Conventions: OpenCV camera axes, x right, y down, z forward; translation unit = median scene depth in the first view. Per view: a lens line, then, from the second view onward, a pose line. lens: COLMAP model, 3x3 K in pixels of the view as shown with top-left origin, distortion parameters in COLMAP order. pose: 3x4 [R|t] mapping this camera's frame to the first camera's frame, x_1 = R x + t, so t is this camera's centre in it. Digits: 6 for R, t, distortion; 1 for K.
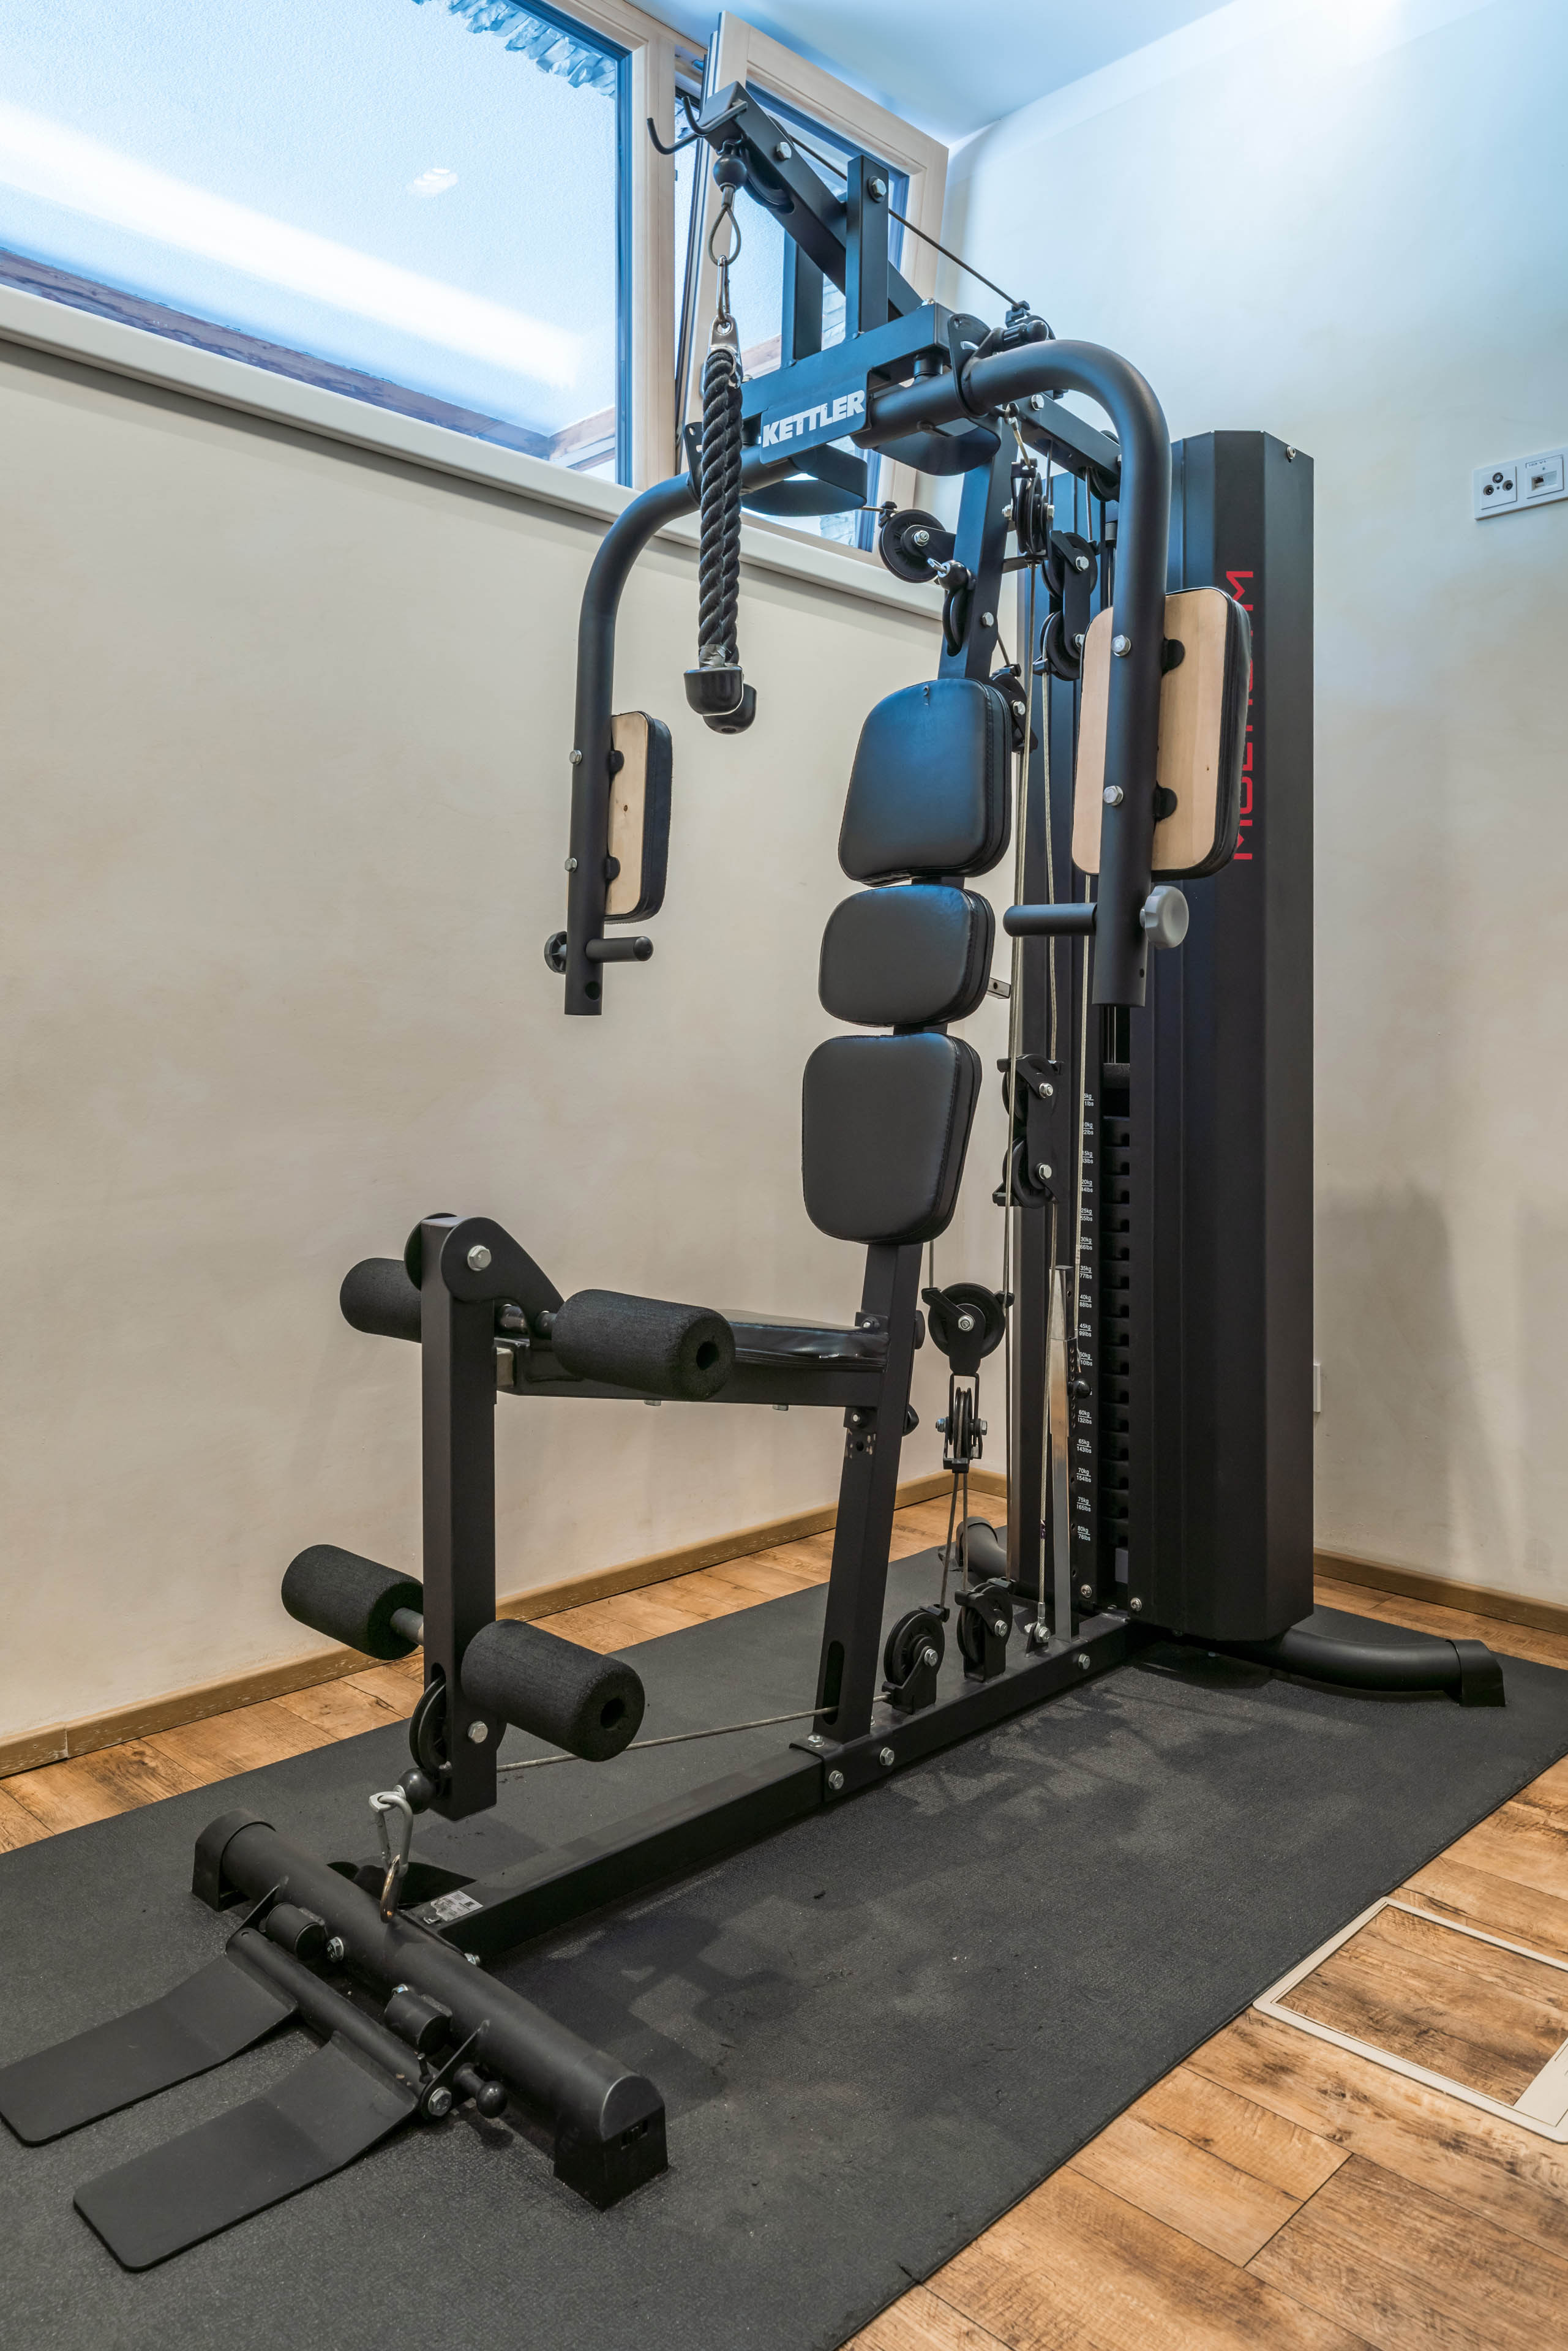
lens RADIAL K [[1629.1, 0, 790.9], [0, 1629.1, 1065.6], [0, 0, 1]] dist [-0.002655, -0.000202]
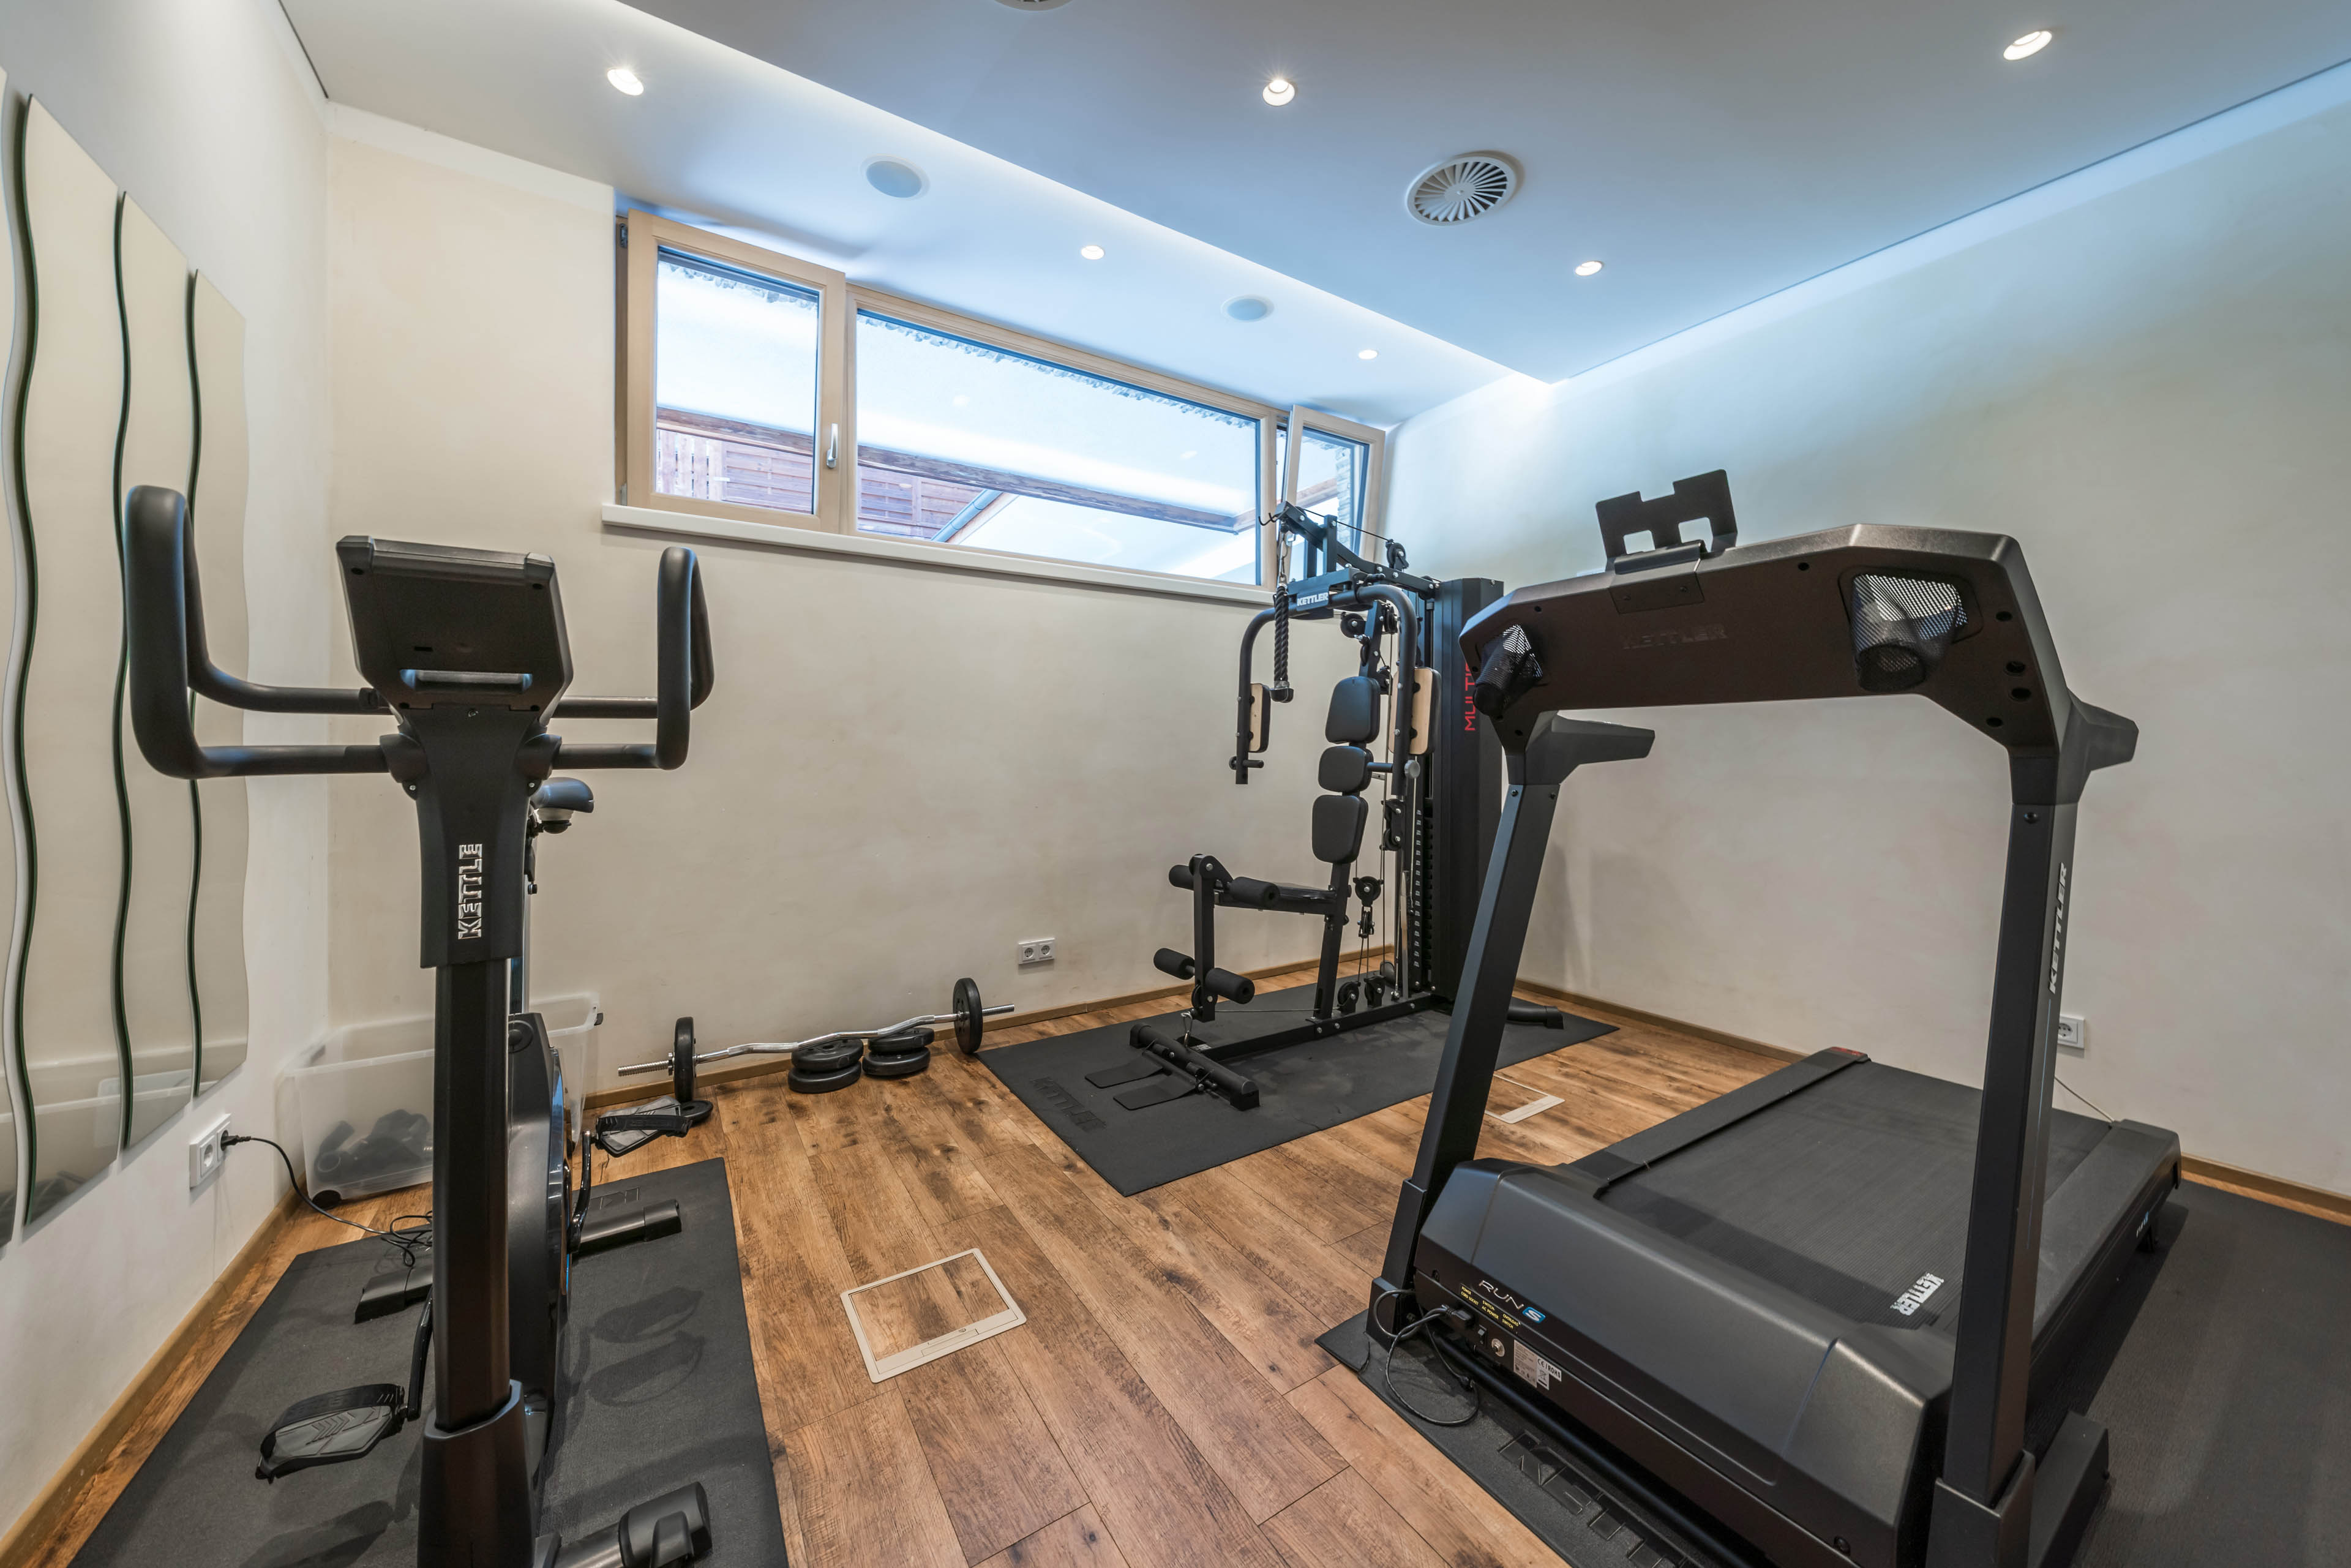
lens RADIAL K [[822.3, 0, 1172.1], [0, 822.3, 774.5], [0, 0, 1]] dist [-0.001963, -0.000012]
pose [[0.974354, -0.000968, -0.225019, 0.102495], [0.006377, 0.999708, 0.023314, -0.097012], [0.224931, -0.024151, 0.974075, -0.586786]]
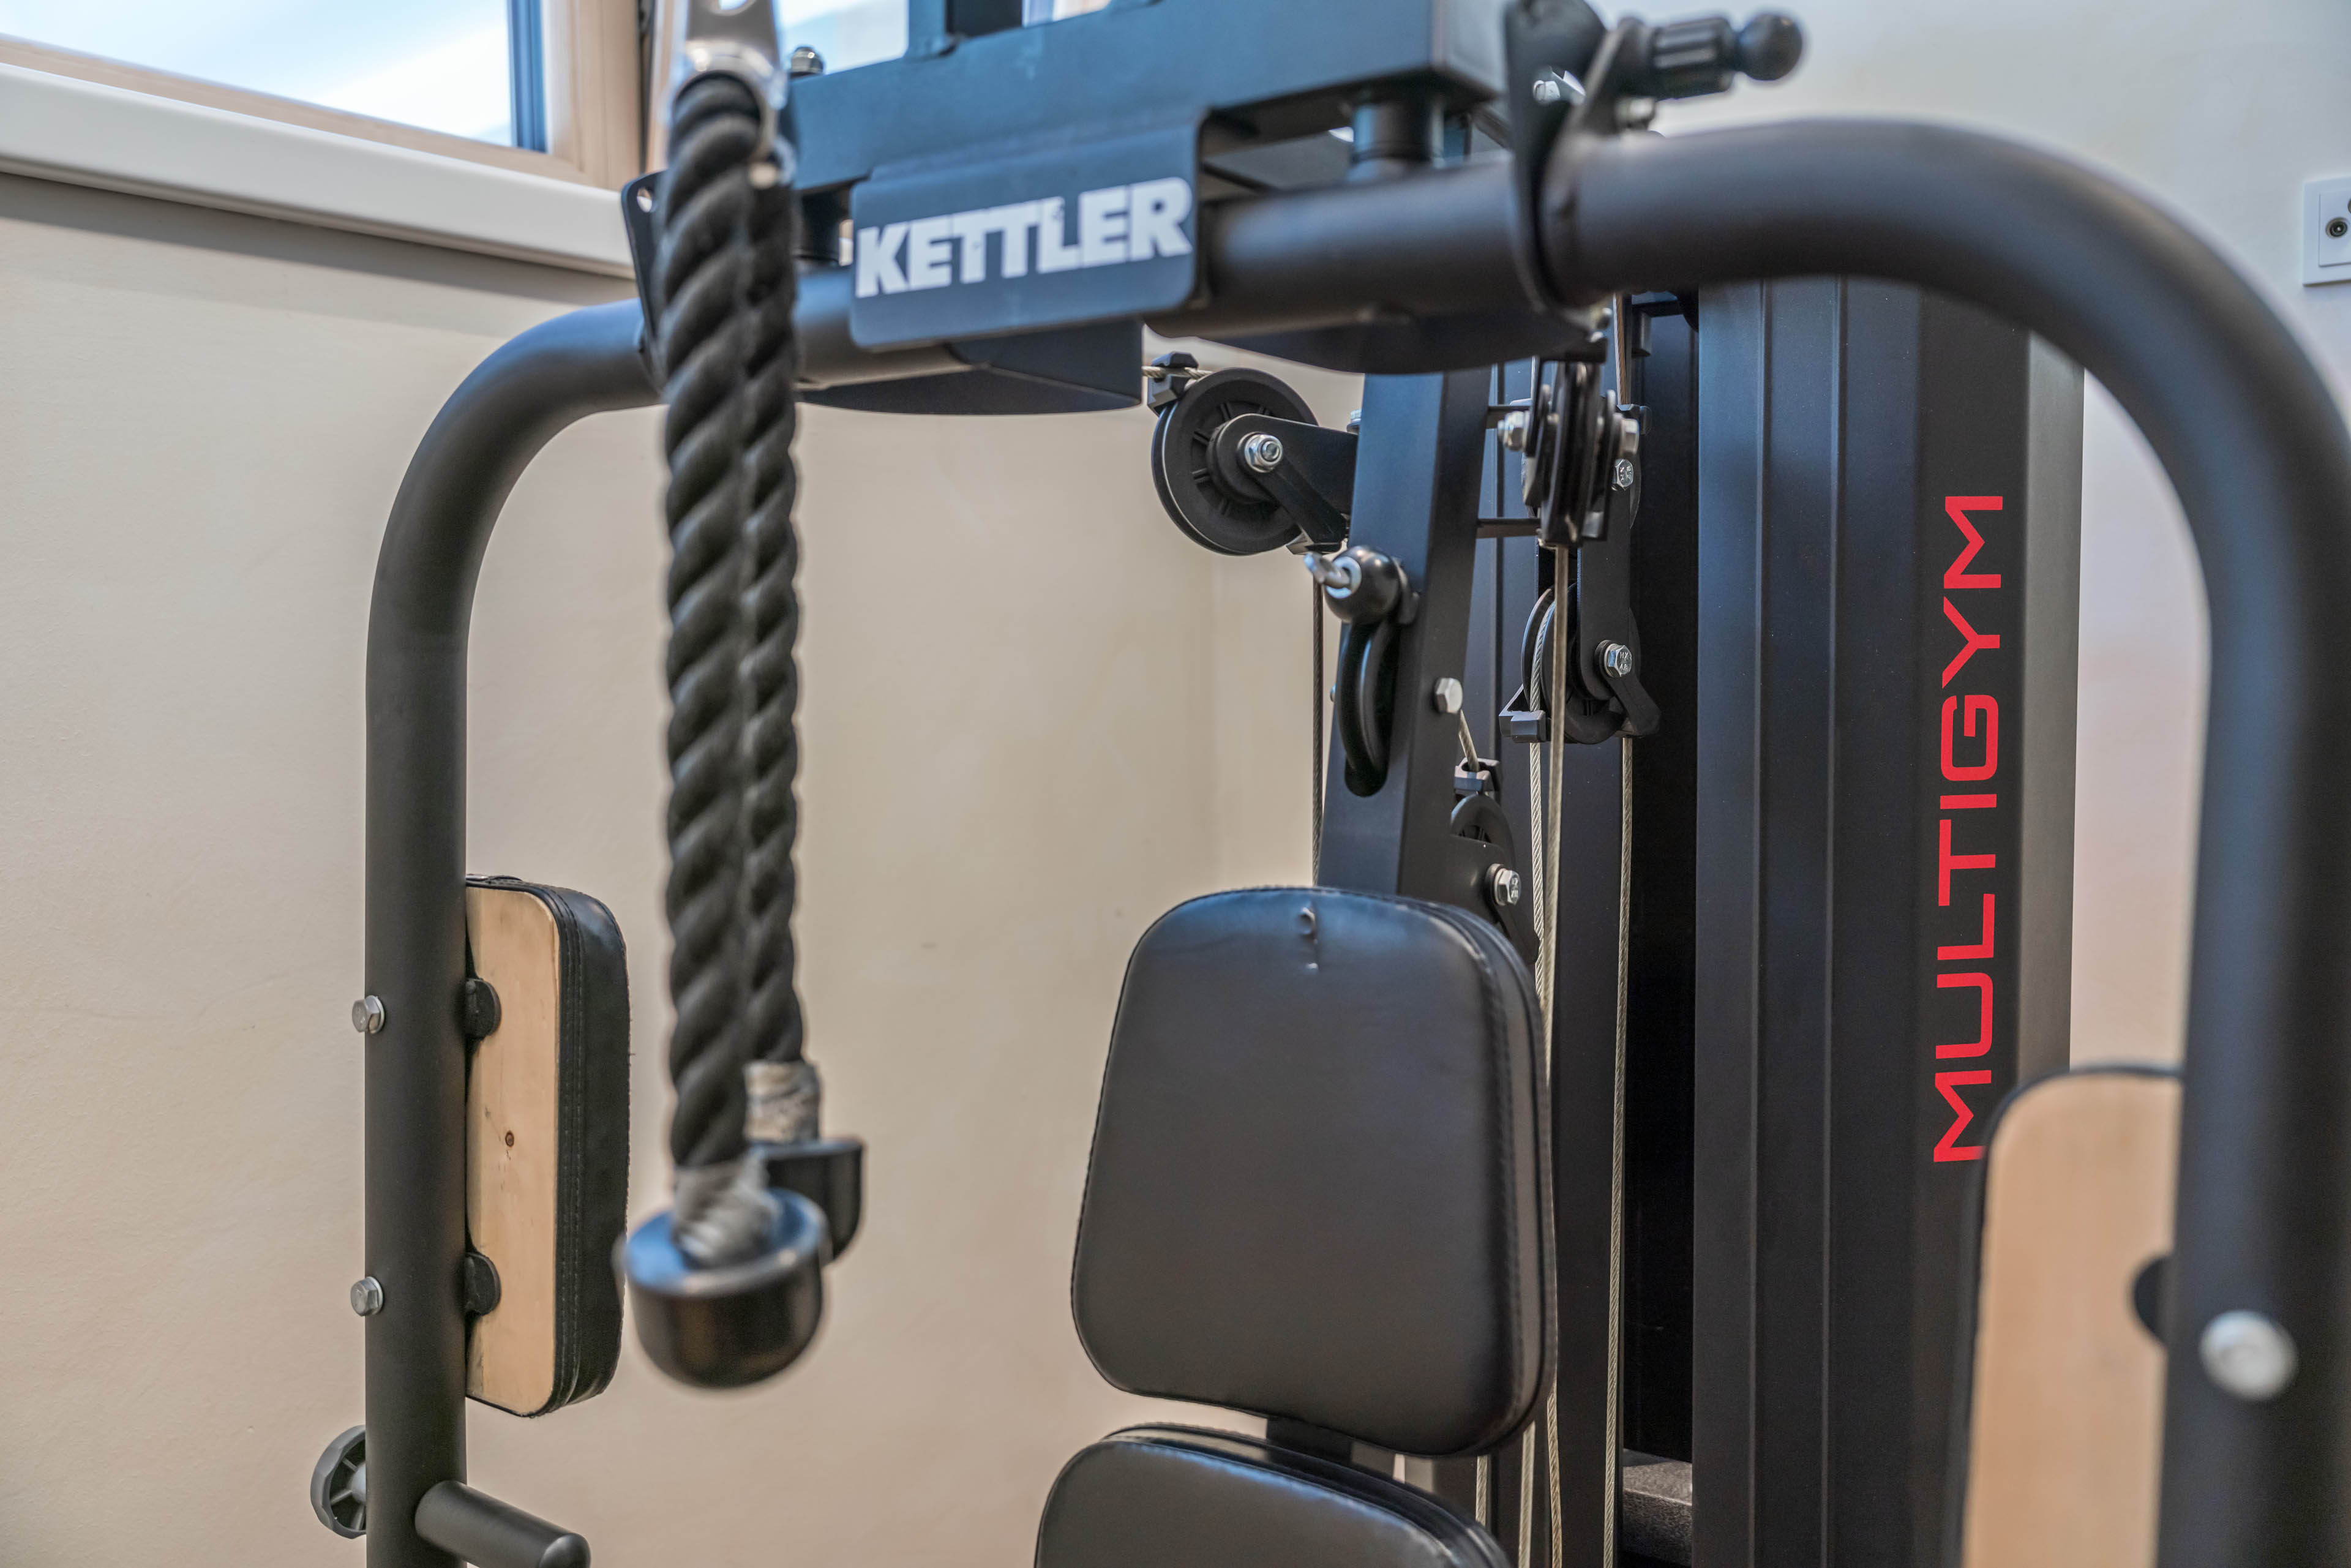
lens RADIAL K [[2066.7, 0, 1160.2], [0, 2066.7, 800.2], [0, 0, 1]] dist [0.001551, 0.012420]
pose [[0.989059, -0.024415, 0.145488, -0.020294], [0.014366, 0.997462, 0.069730, -0.304730], [-0.146821, -0.066877, 0.986900, 0.562551]]
